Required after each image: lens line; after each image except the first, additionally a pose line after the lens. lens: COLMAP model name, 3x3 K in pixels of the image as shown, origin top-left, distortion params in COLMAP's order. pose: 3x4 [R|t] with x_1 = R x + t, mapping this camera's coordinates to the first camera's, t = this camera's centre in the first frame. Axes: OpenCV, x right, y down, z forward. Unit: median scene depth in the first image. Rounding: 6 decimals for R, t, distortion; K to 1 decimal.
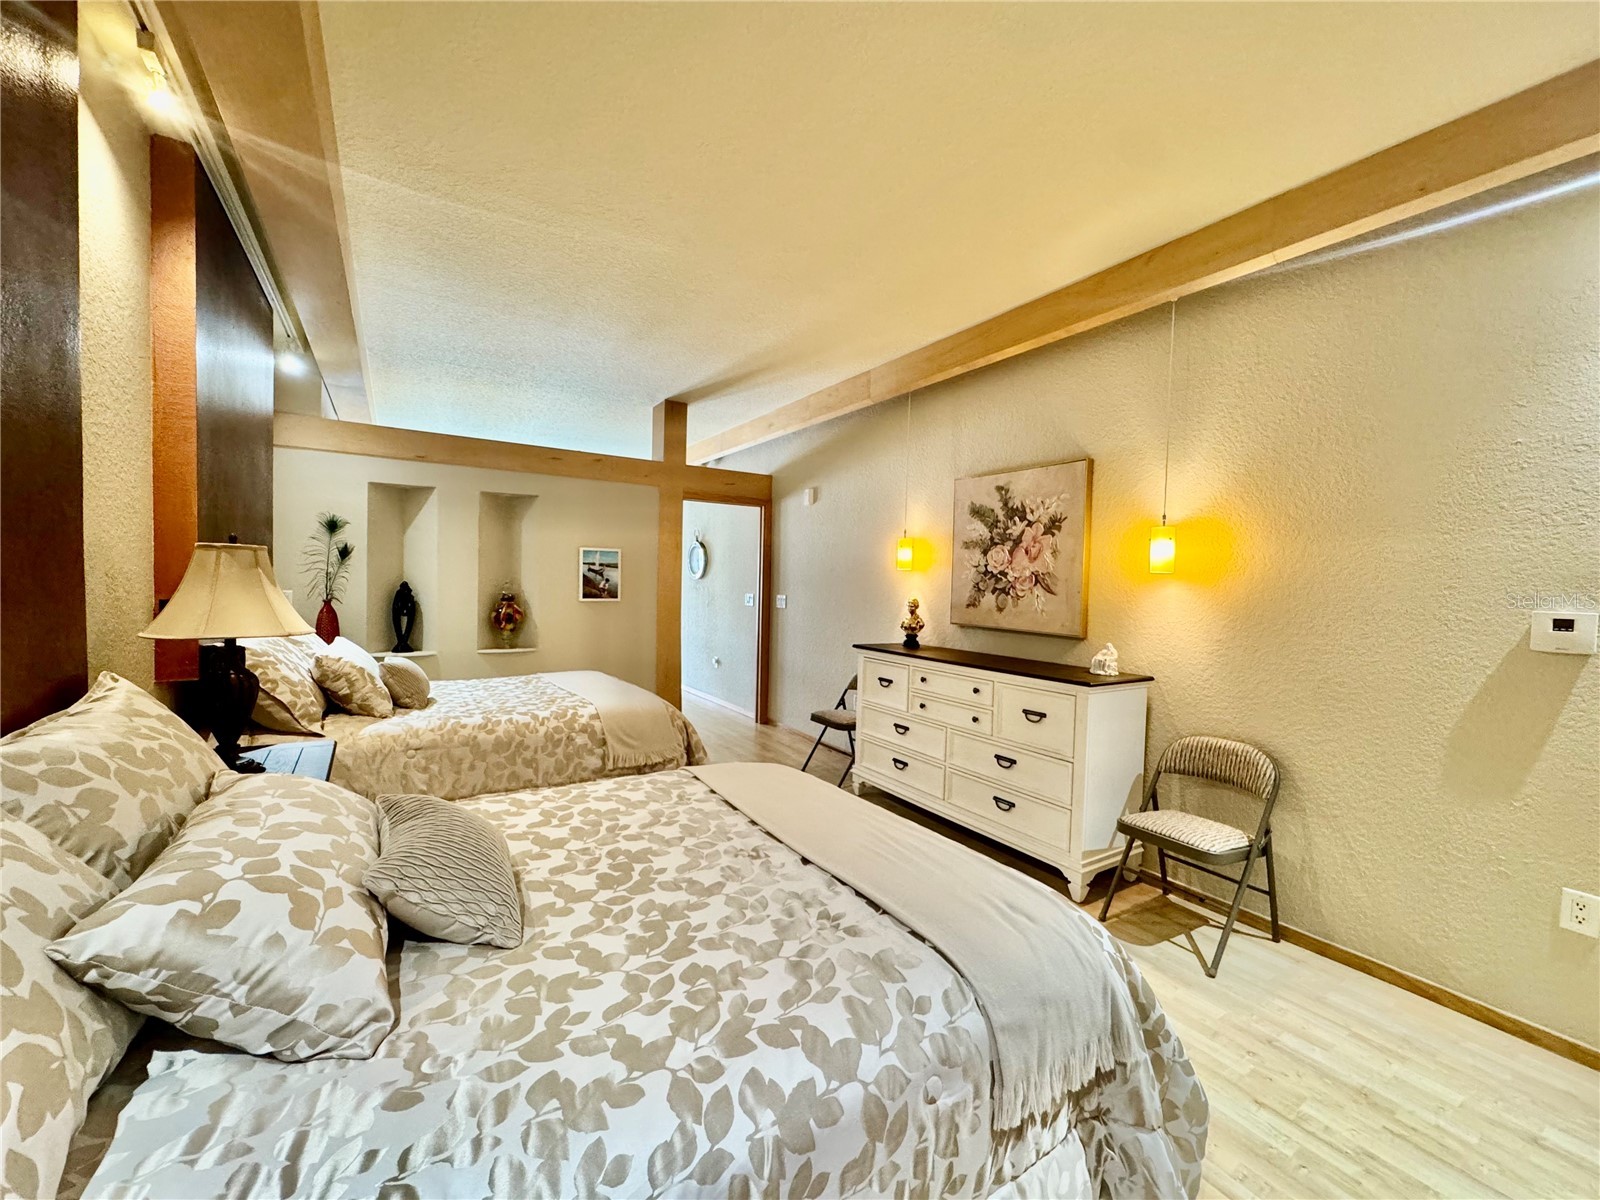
lens RADIAL K [[641.1, 0, 805.6], [0, 641.1, 599.2], [0, 0, 1]] dist [-0.003380, -0.000059]
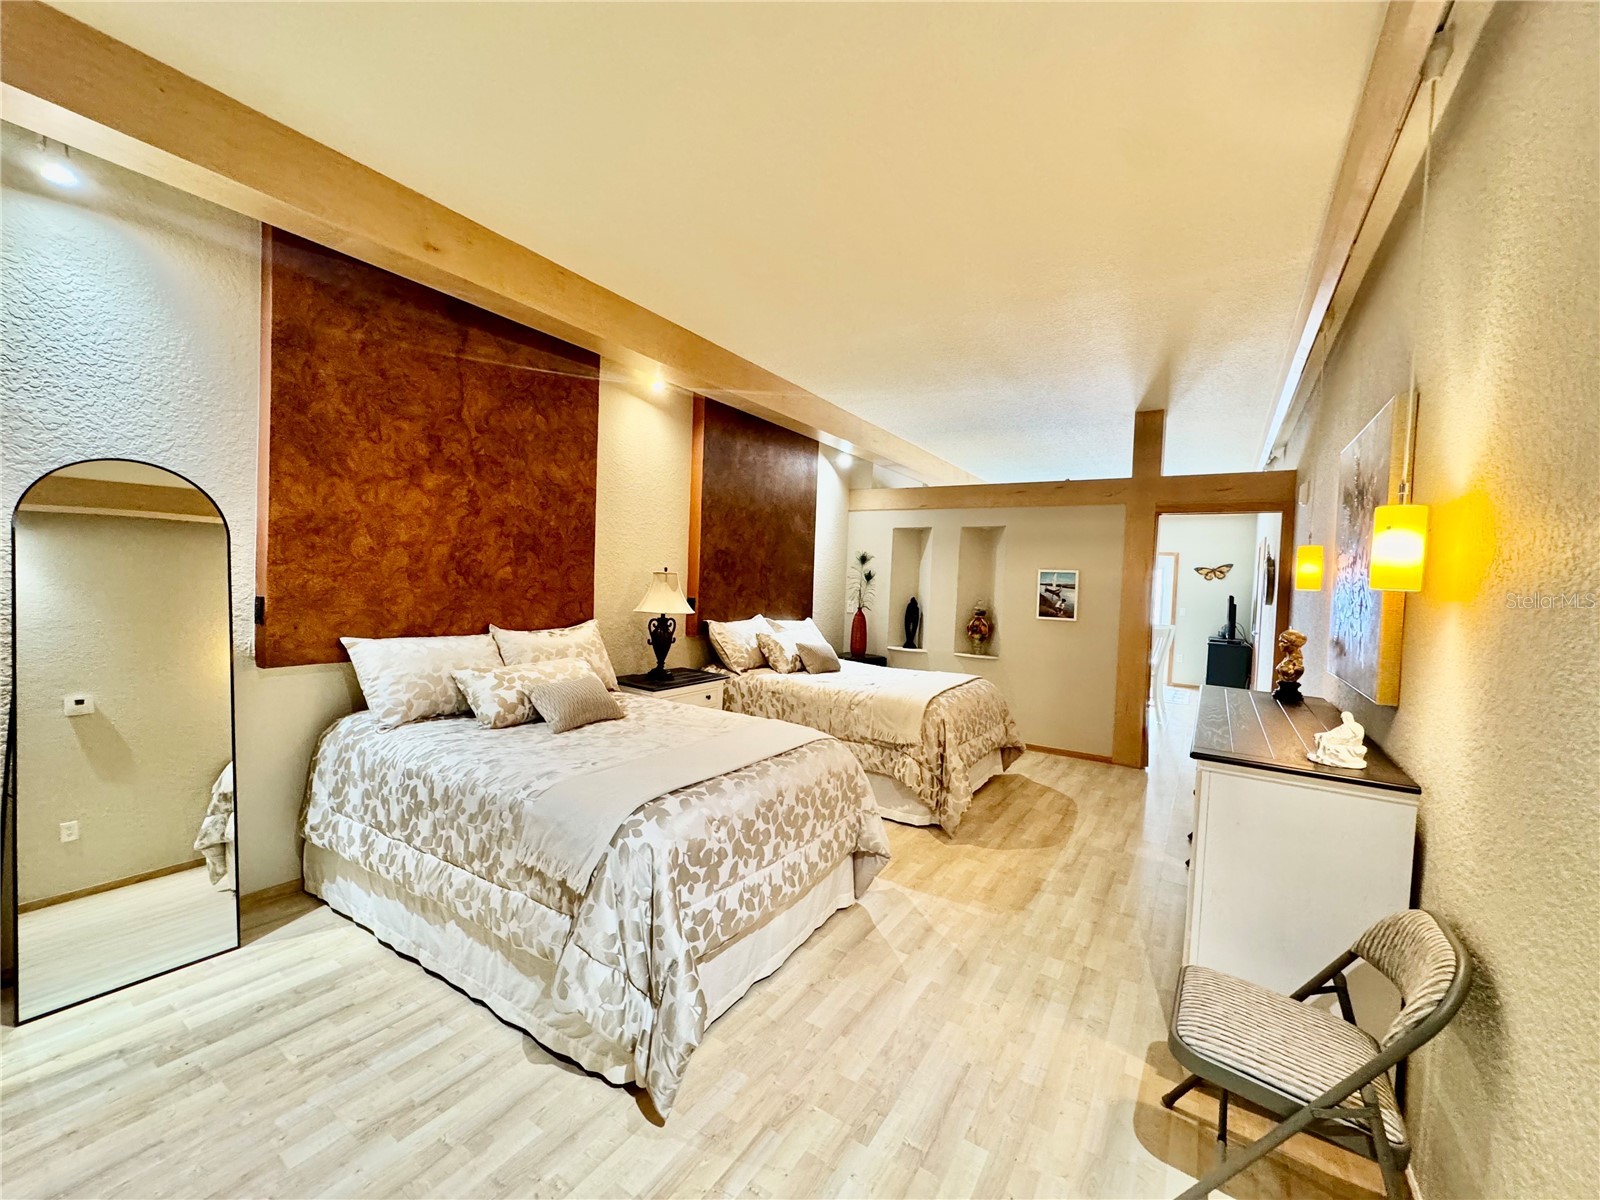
lens RADIAL K [[641.1, 0, 807.6], [0, 641.1, 600.8], [0, 0, 1]] dist [-0.003380, -0.000059]
pose [[0.427301, 0.019098, -0.903908, 0.465630], [-0.056786, 0.998370, -0.005750, 0.000894], [0.902324, 0.053787, 0.427689, 0.176810]]
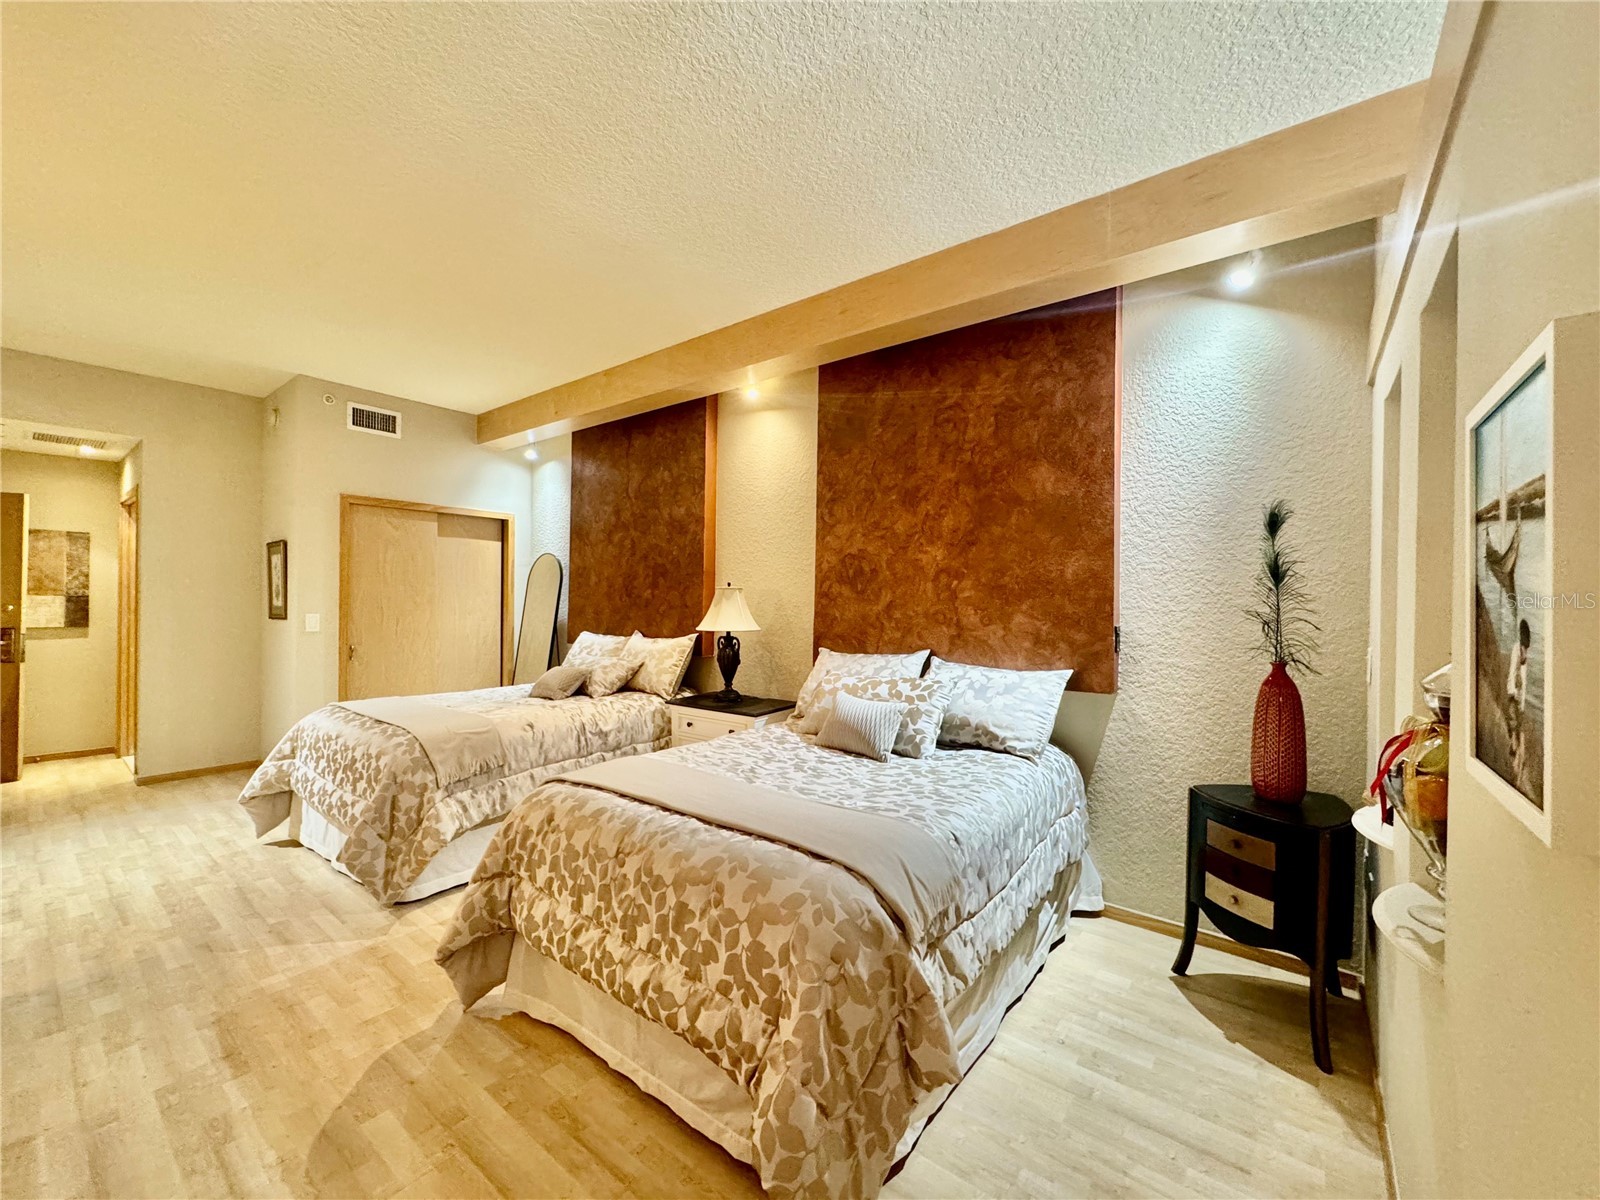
lens RADIAL K [[641.1, 0, 801.5], [0, 641.1, 605.0], [0, 0, 1]] dist [-0.003380, -0.000059]
pose [[-0.942283, -0.034699, -0.333014, -0.149319], [-0.046849, 0.998495, 0.028522, -0.033681], [0.331523, 0.042478, -0.942491, 1.075391]]
